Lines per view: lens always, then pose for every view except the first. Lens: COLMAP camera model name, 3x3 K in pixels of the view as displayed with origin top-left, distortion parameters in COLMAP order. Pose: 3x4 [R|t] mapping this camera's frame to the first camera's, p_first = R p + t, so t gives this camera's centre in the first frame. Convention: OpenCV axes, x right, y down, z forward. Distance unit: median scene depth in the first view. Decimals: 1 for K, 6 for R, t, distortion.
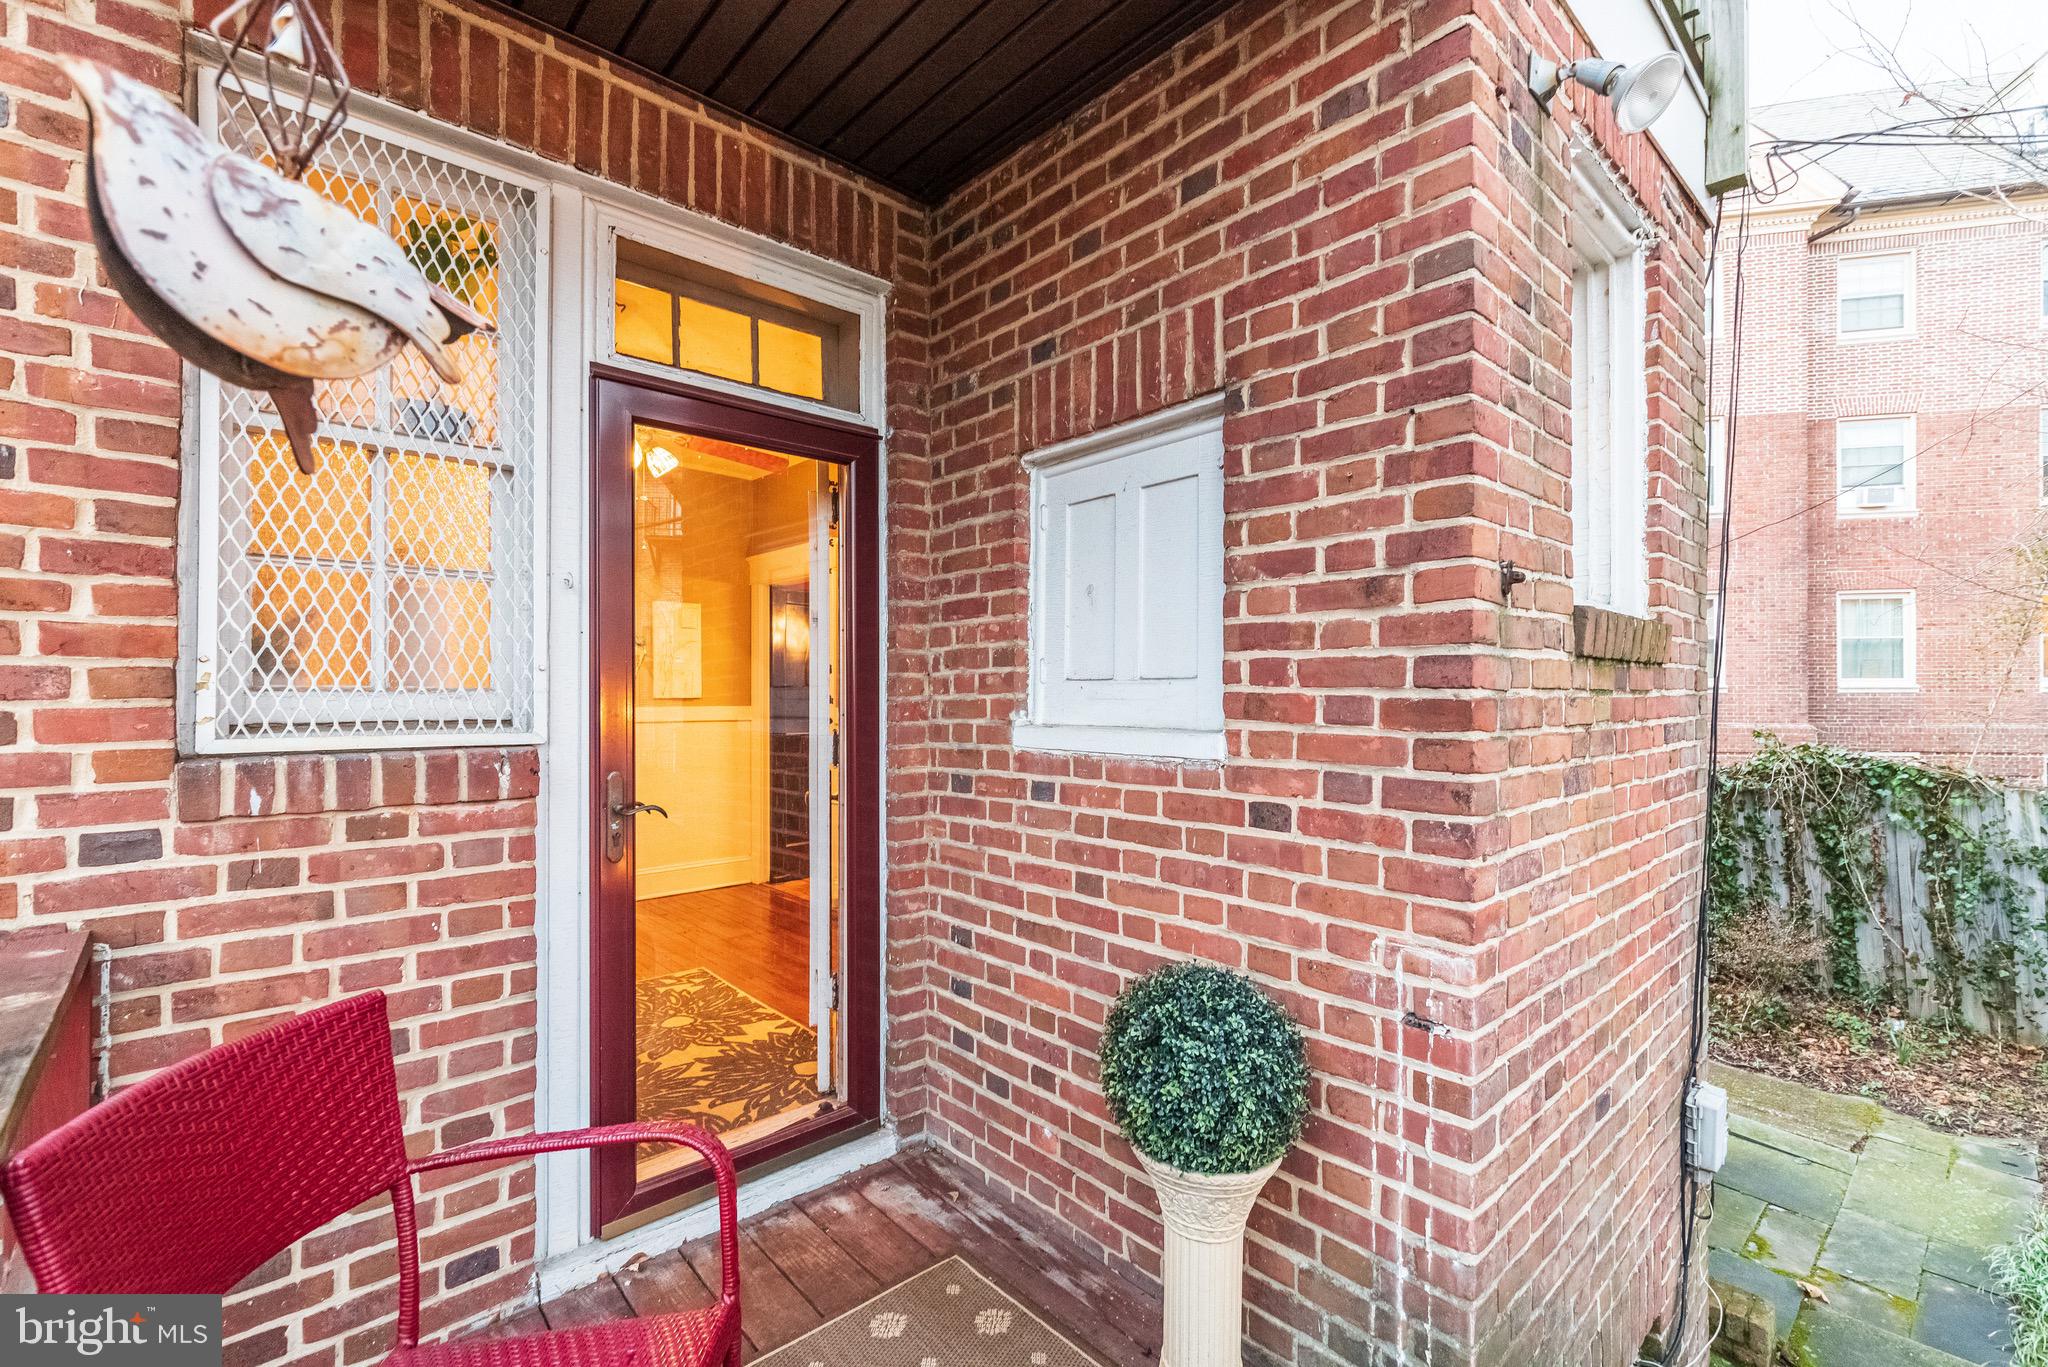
lens RADIAL K [[885.0, 0, 1027.5], [0, 885.0, 687.4], [0, 0, 1]] dist [-0.000210, 0.000518]
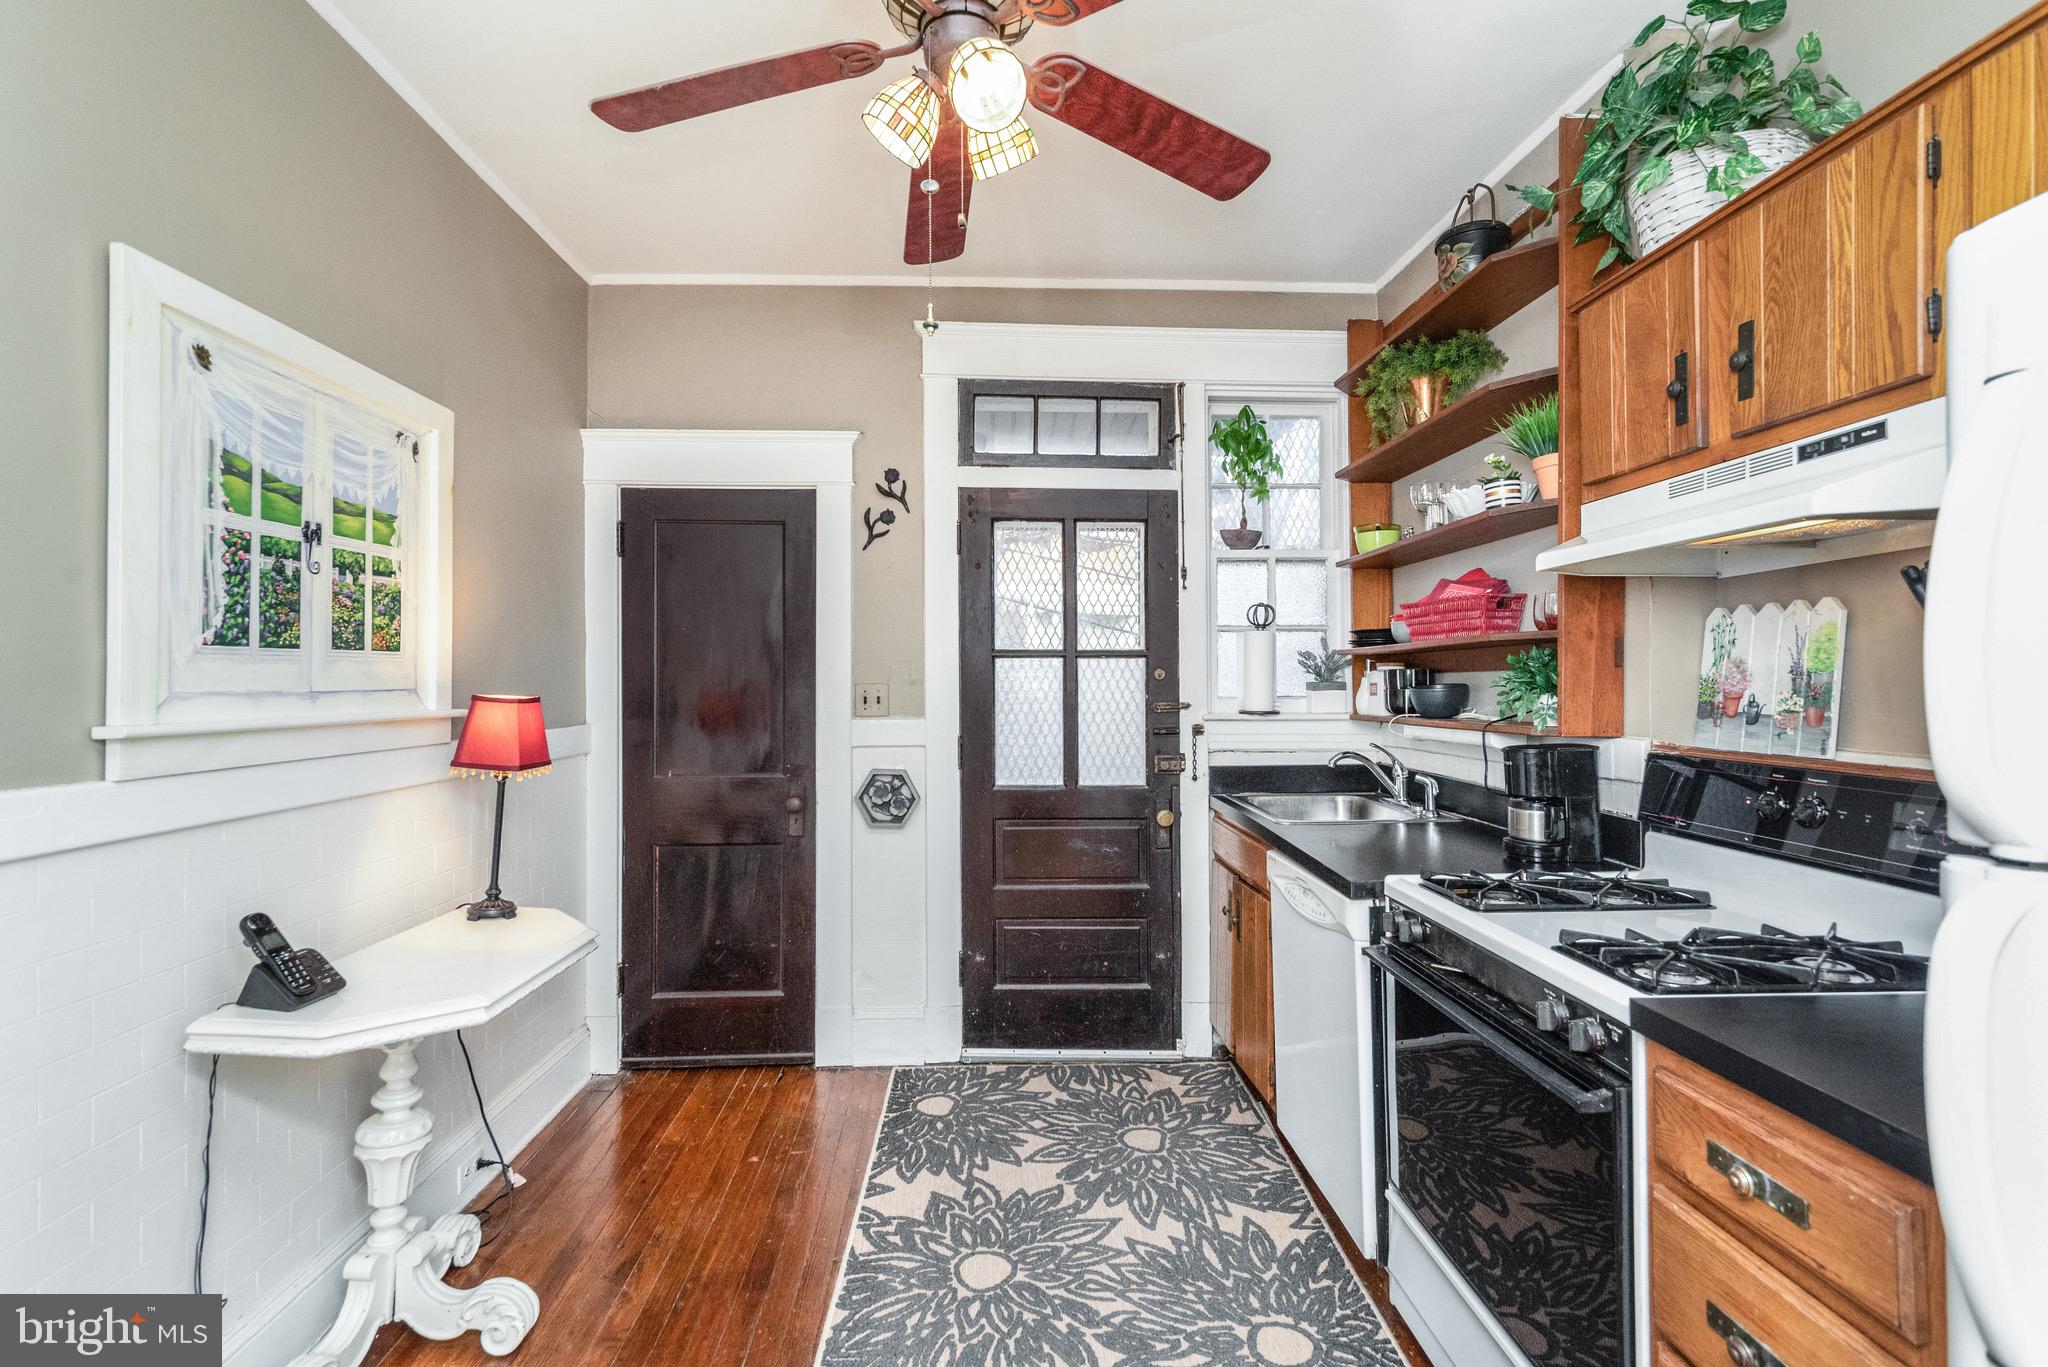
lens RADIAL K [[913.1, 0, 1013.0], [0, 913.1, 675.2], [0, 0, 1]] dist [0.010952, -0.002582]
pose [[-0.764931, 0.020443, 0.643787, -1.063927], [0.009606, 0.999747, -0.020333, -0.015887], [-0.644040, -0.009369, -0.764934, 1.905776]]
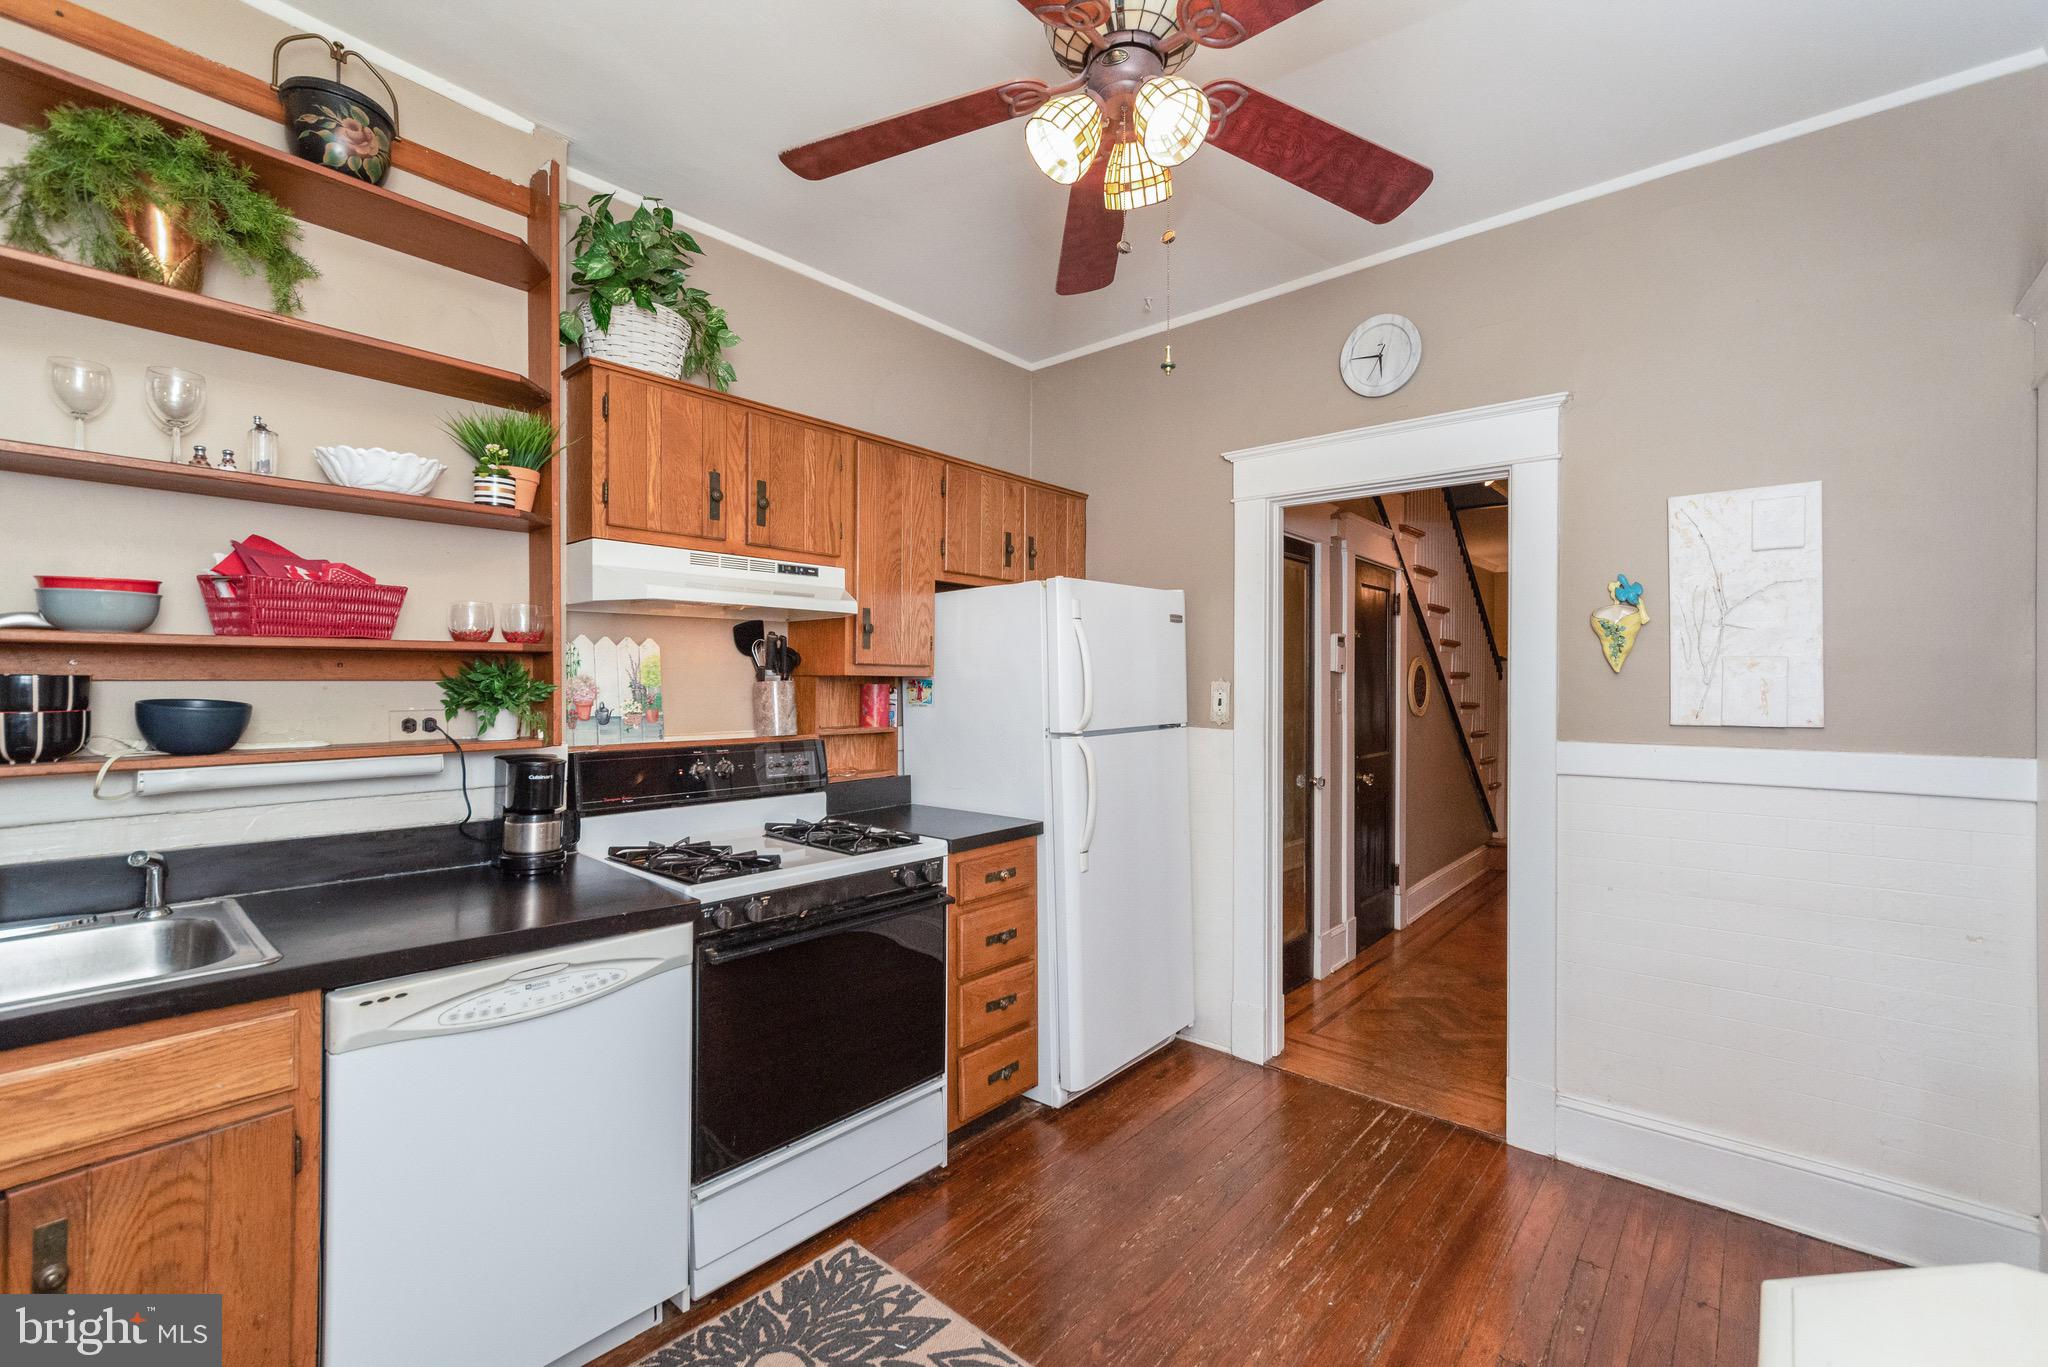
lens RADIAL K [[885.0, 0, 1033.3], [0, 885.0, 679.4], [0, 0, 1]] dist [-0.000210, 0.000518]
pose [[0.133650, 0.006945, -0.991004, -0.068040], [0.004244, 0.999962, 0.007580, -0.039362], [0.991019, -0.005219, 0.133616, 1.325726]]
